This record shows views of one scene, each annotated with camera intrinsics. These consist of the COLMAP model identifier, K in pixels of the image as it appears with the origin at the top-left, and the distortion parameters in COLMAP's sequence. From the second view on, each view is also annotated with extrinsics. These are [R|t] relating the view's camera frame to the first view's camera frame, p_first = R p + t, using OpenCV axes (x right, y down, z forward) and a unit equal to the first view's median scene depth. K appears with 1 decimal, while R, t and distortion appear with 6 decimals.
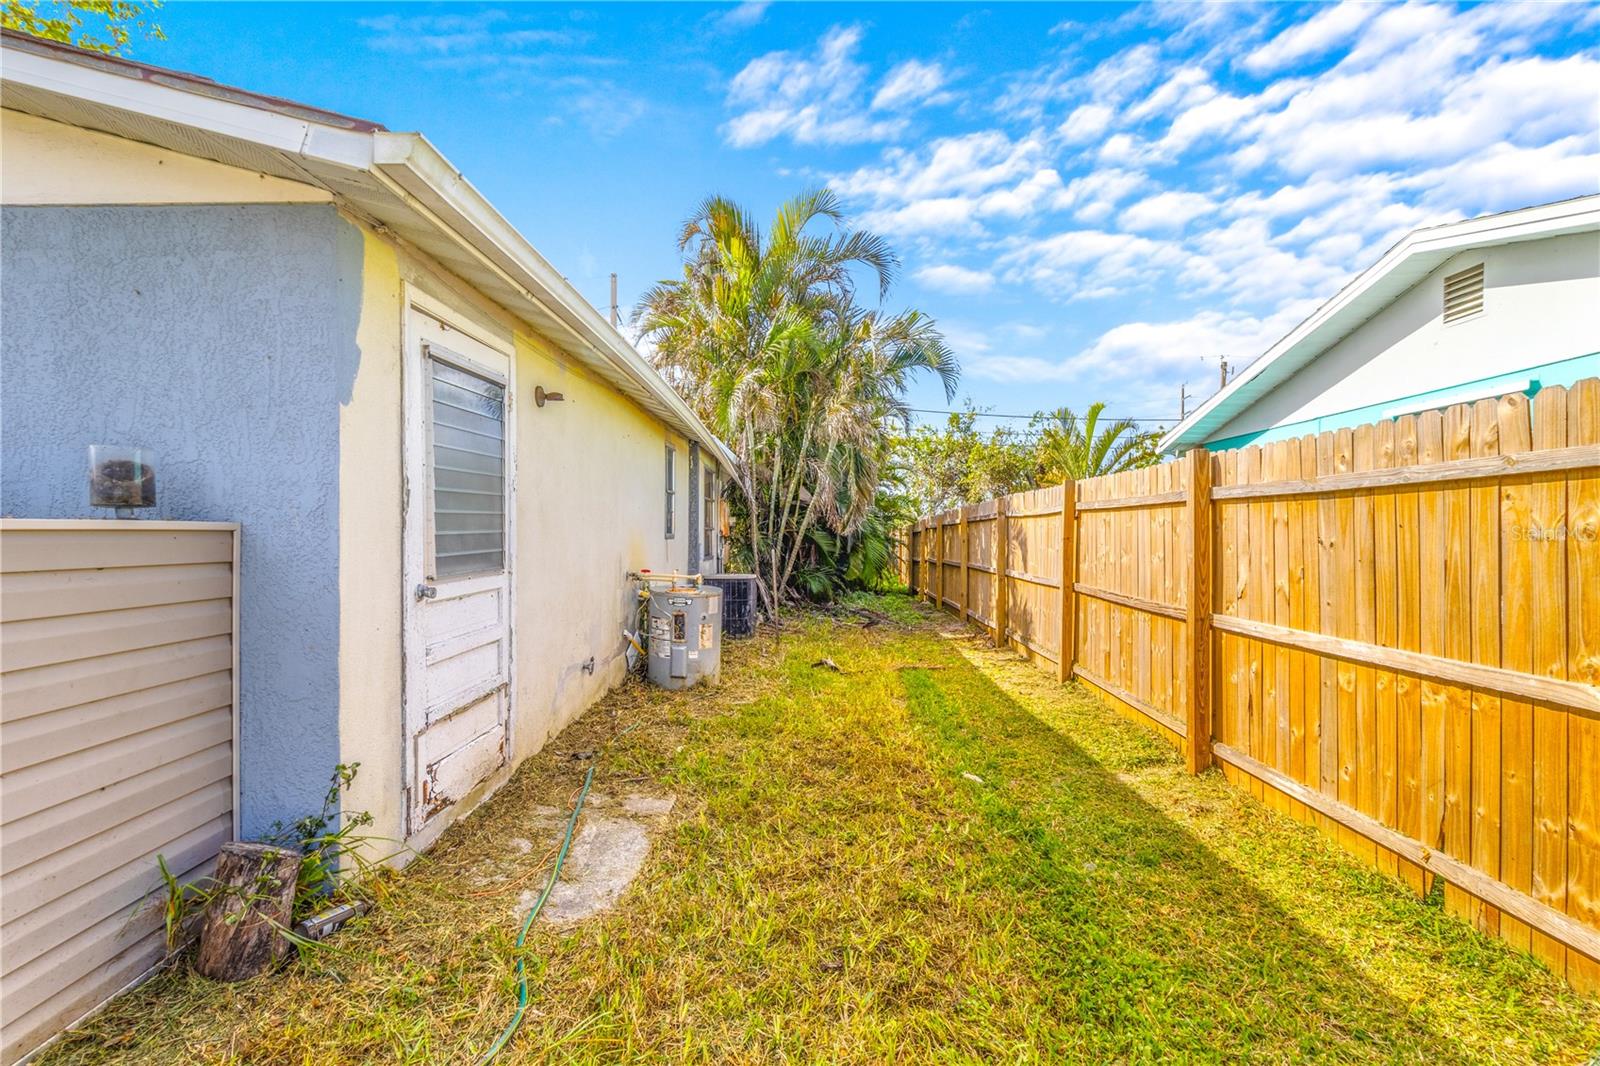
lens RADIAL K [[735.6, 0, 792.7], [0, 735.6, 541.1], [0, 0, 1]] dist [0.001623, -0.000432]
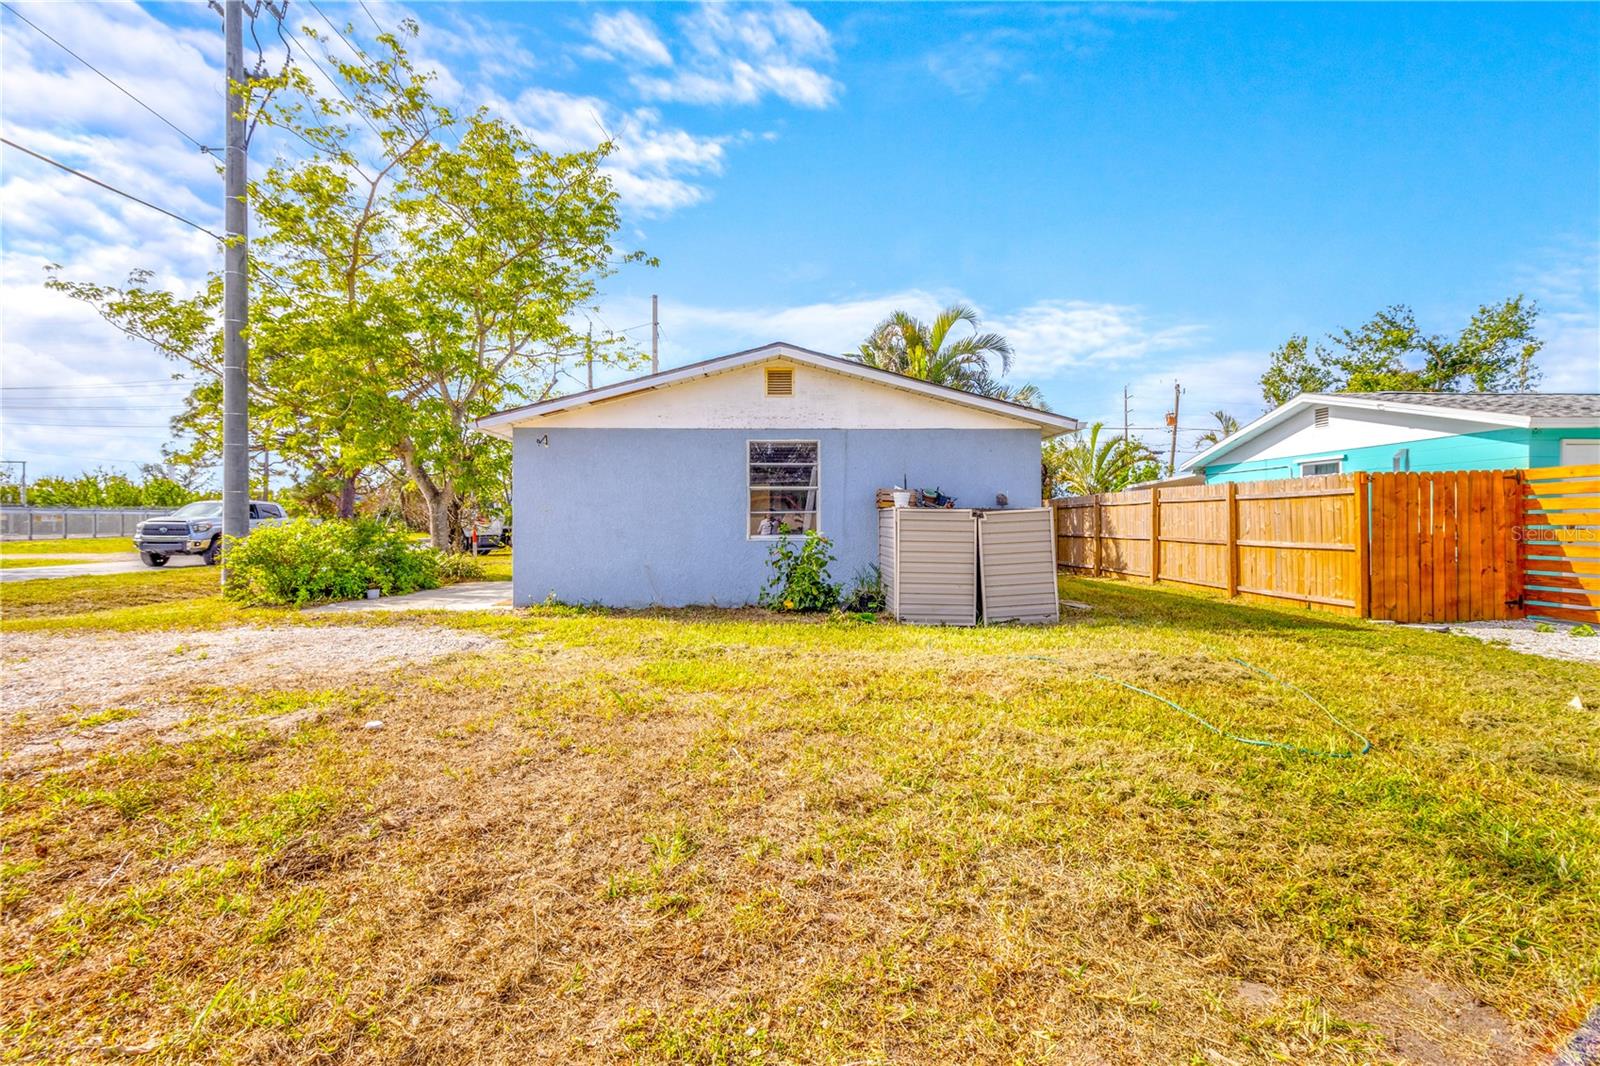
lens RADIAL K [[735.6, 0, 789.9], [0, 735.6, 518.5], [0, 0, 1]] dist [0.001623, -0.000432]
pose [[0.997265, -0.007497, 0.073526, -1.347001], [0.008666, 0.999841, -0.015590, 0.045776], [-0.073398, 0.016185, 0.997171, -1.690967]]
